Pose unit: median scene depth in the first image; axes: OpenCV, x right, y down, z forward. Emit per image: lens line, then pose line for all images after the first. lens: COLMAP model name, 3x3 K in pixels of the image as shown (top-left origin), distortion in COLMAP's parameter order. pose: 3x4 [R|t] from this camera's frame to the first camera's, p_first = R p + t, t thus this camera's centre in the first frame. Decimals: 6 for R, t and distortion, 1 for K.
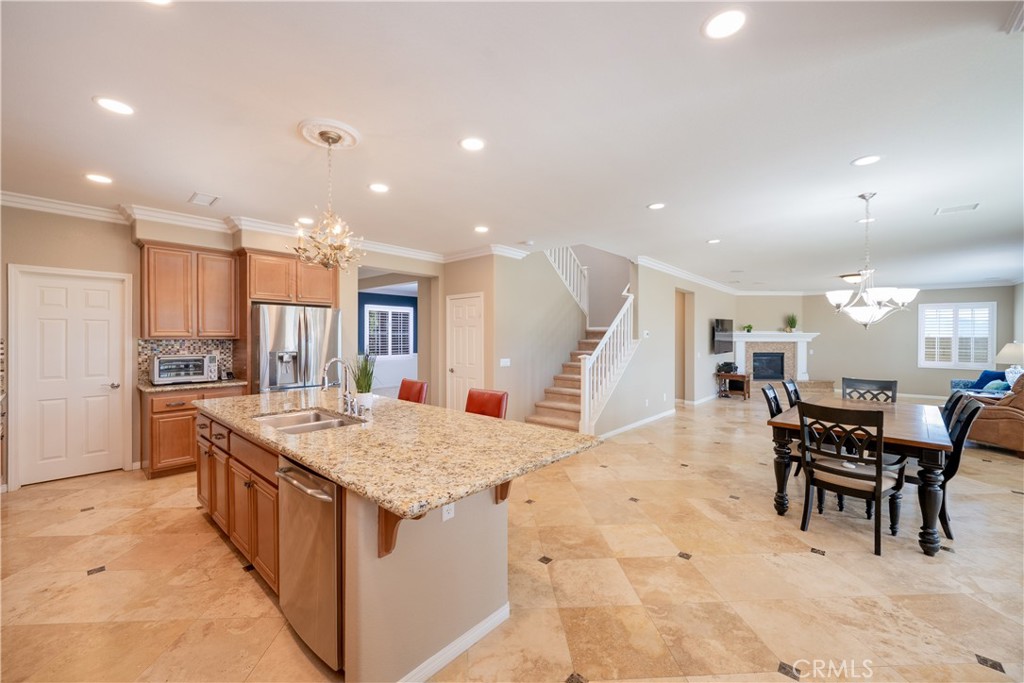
lens RADIAL K [[408.5, 0, 512.1], [0, 408.5, 340.3], [0, 0, 1]] dist [0.000878, 0.000022]
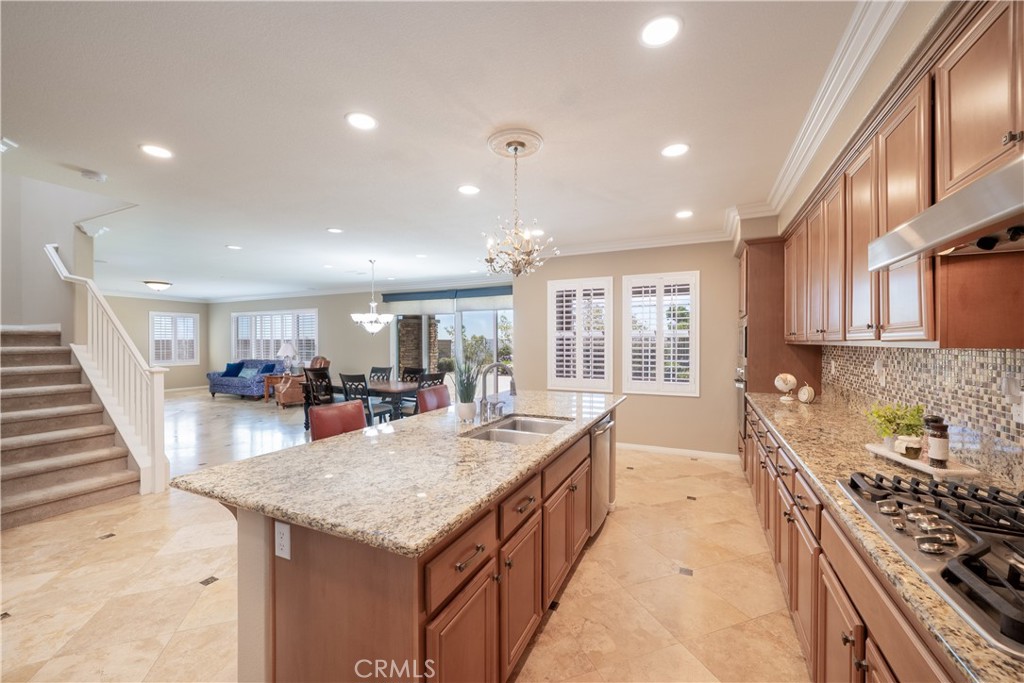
lens RADIAL K [[408.5, 0, 510.3], [0, 408.5, 337.8], [0, 0, 1]] dist [0.000878, 0.000022]
pose [[-0.281764, -0.005867, 0.959466, -1.081499], [0.013258, 0.999862, 0.010007, -0.030745], [-0.959392, 0.015540, -0.281648, 0.978596]]
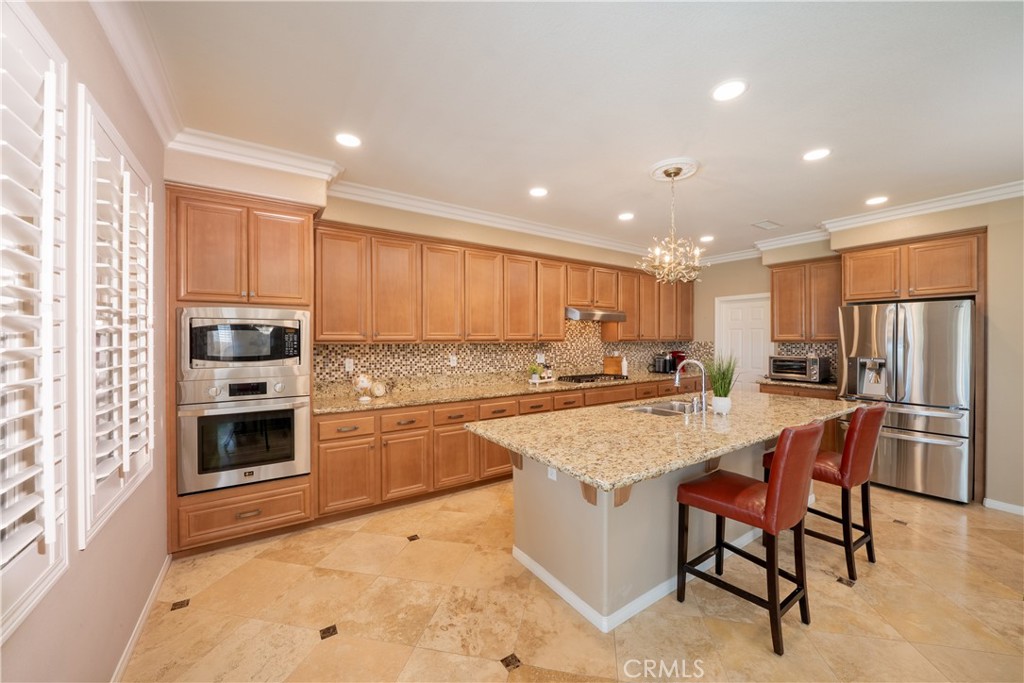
lens RADIAL K [[392.1, 0, 518.0], [0, 392.1, 339.7], [0, 0, 1]] dist [0.000811, -0.000015]
pose [[-0.252932, 0.000244, -0.967484, 0.573799], [-0.009394, 0.999952, 0.002709, -0.007879], [0.967438, 0.009774, -0.252917, 0.633075]]
